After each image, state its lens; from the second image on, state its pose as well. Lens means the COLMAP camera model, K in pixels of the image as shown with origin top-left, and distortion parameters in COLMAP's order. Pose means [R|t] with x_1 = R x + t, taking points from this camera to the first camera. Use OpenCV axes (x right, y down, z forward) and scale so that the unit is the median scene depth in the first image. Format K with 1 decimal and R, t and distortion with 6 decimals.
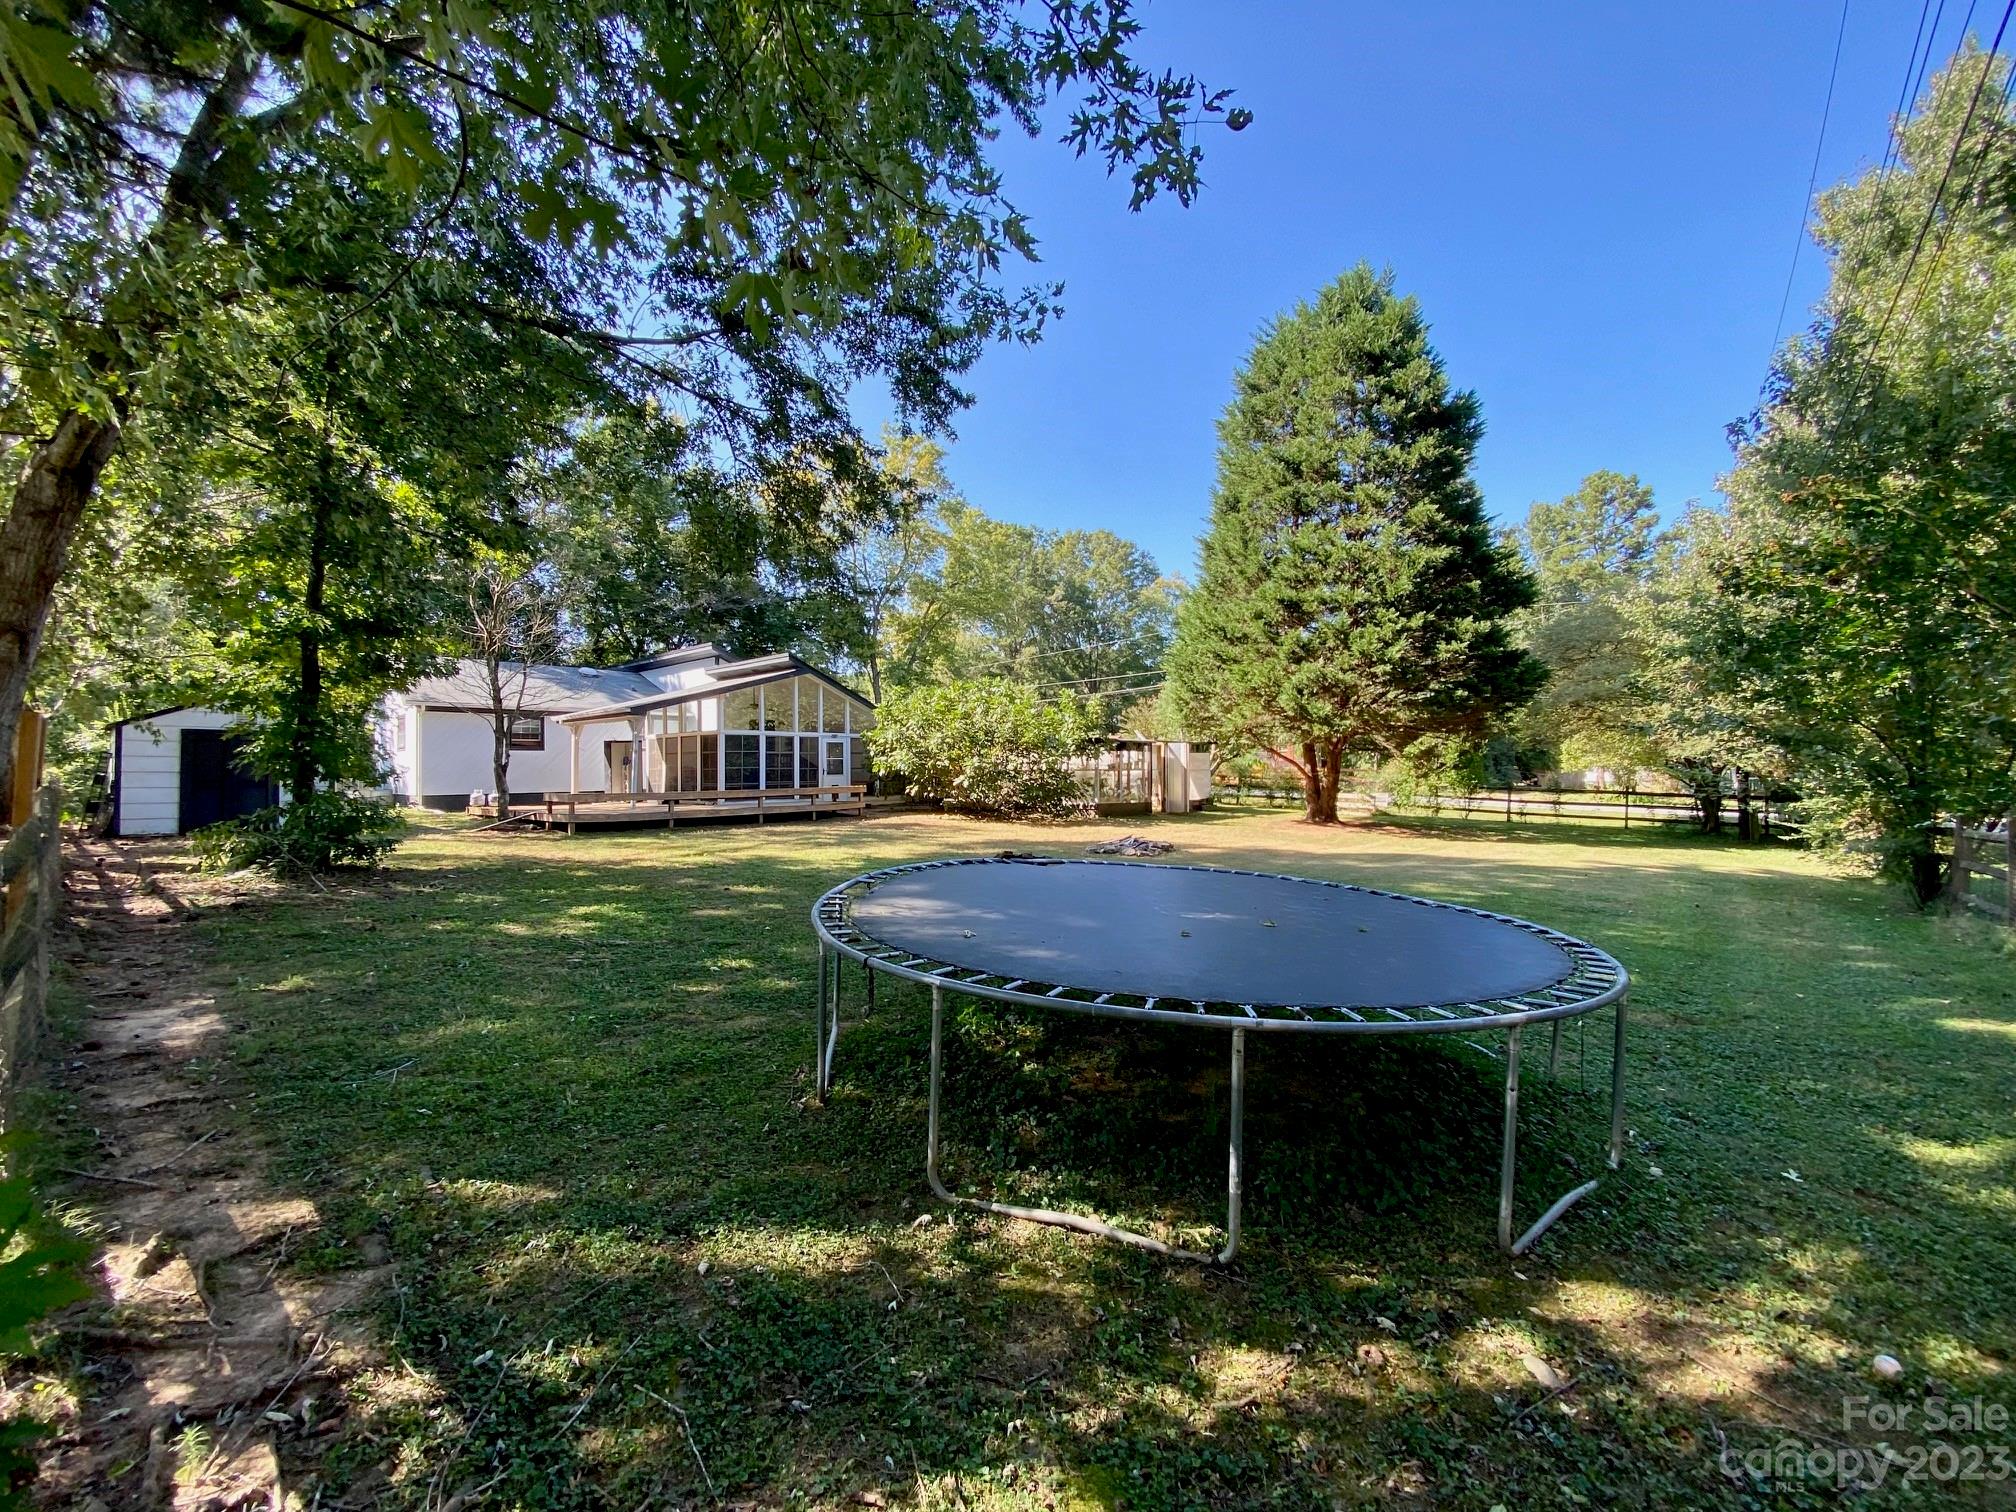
lens RADIAL K [[814.1, 0, 1001.8], [0, 814.1, 754.8], [0, 0, 1]] dist [0.029115, -0.023885]
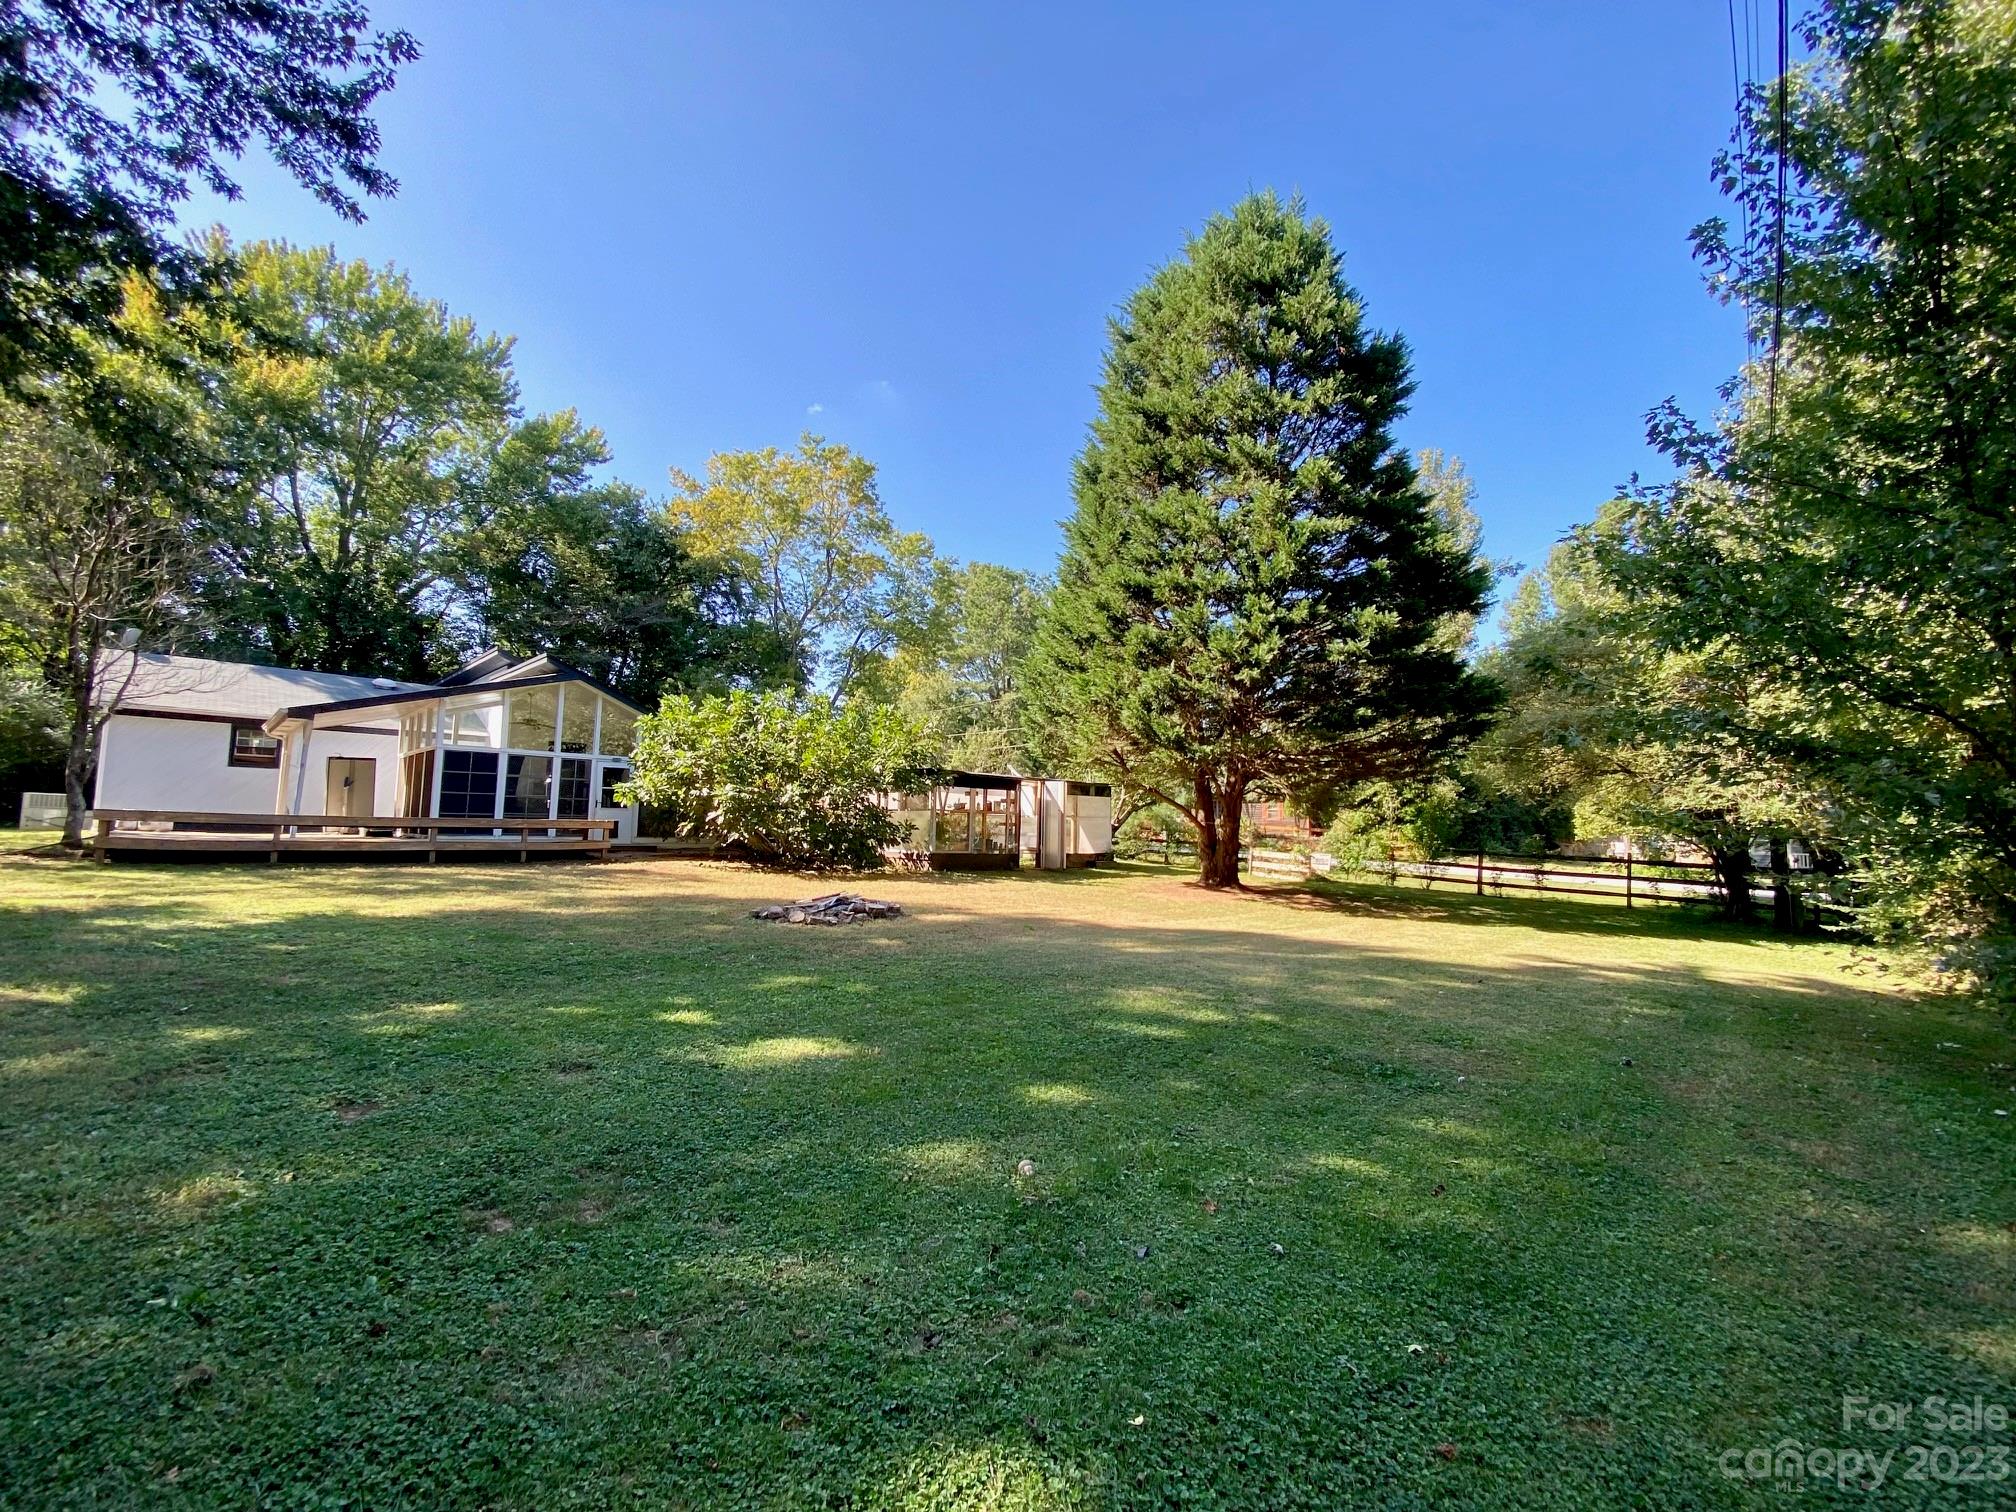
lens RADIAL K [[814.1, 0, 1001.8], [0, 814.1, 754.8], [0, 0, 1]] dist [0.029115, -0.023885]
pose [[0.998525, 0.024843, -0.048279, 0.252869], [-0.028236, 0.997081, -0.070935, 0.021739], [0.046375, 0.072194, 0.996312, 0.243293]]
